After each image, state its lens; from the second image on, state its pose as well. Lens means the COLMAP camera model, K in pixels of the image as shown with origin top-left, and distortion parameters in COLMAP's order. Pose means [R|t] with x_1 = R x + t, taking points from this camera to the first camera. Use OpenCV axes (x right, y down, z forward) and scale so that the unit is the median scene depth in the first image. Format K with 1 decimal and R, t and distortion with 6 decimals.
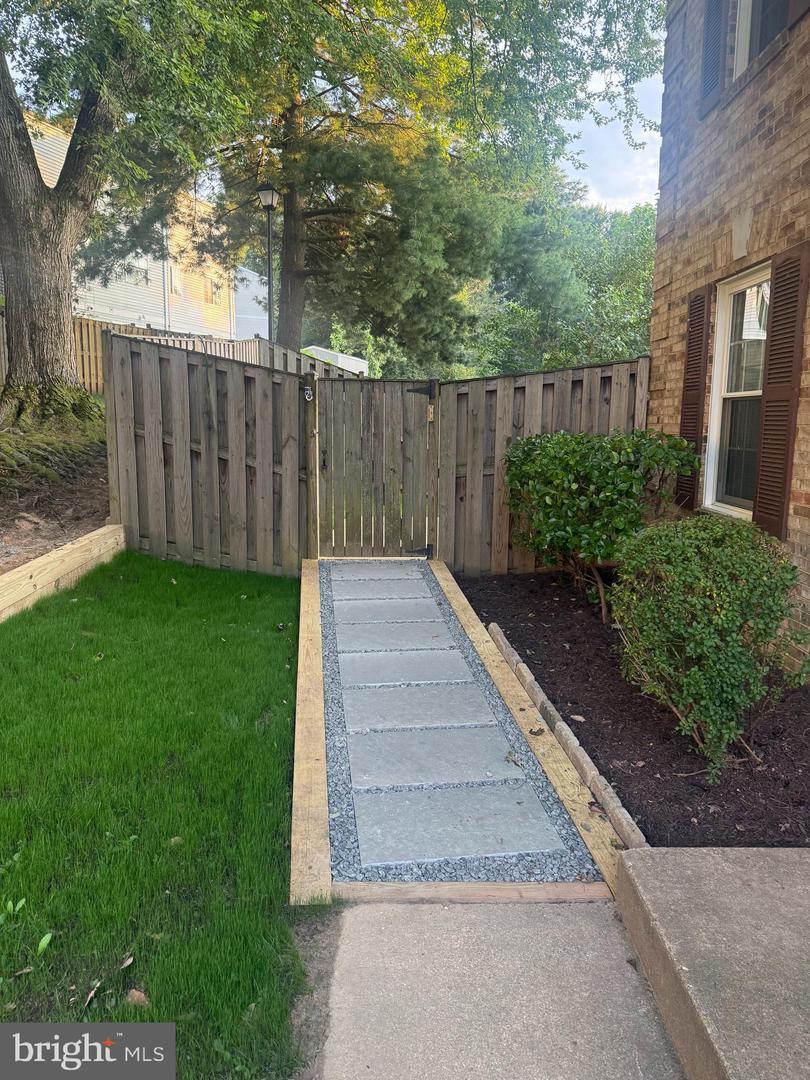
lens RADIAL K [[763.8, 0, 377.0], [0, 763.8, 536.8], [0, 0, 1]] dist [0.069203, -0.092157]
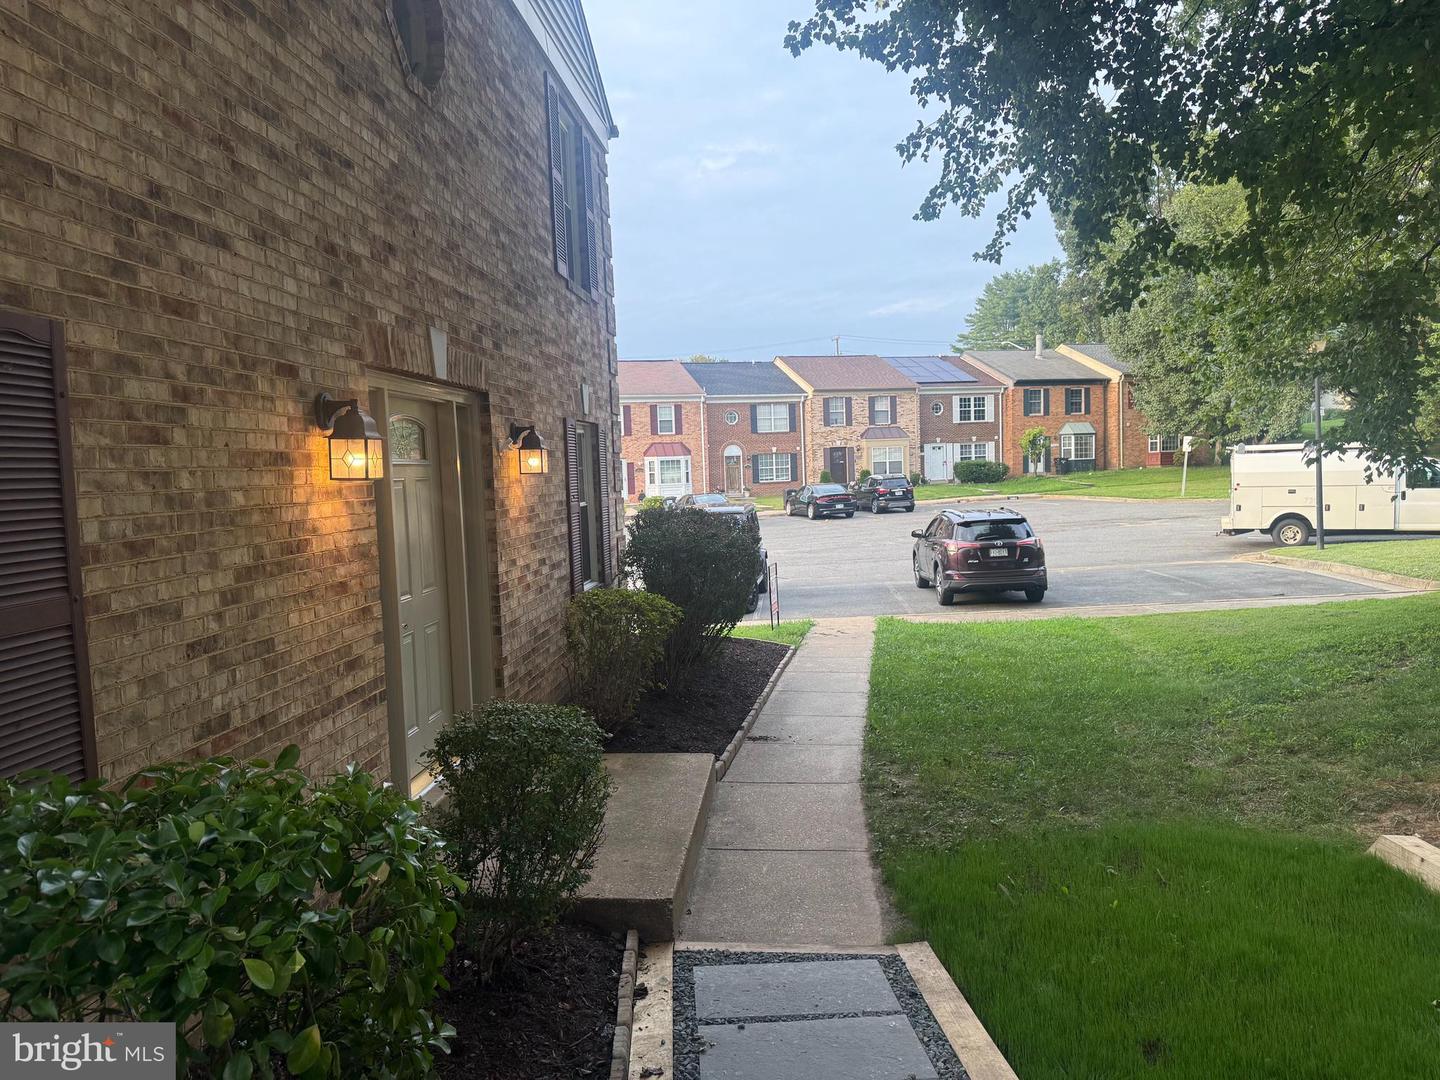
lens RADIAL K [[1018.4, 0, 746.8], [0, 1018.4, 542.7], [0, 0, 1]] dist [0.069203, -0.092157]
pose [[-0.999348, 0.024423, 0.026580, 0.051503], [0.029710, 0.974729, 0.221408, -0.229351], [-0.020501, 0.222053, -0.974819, 1.028529]]
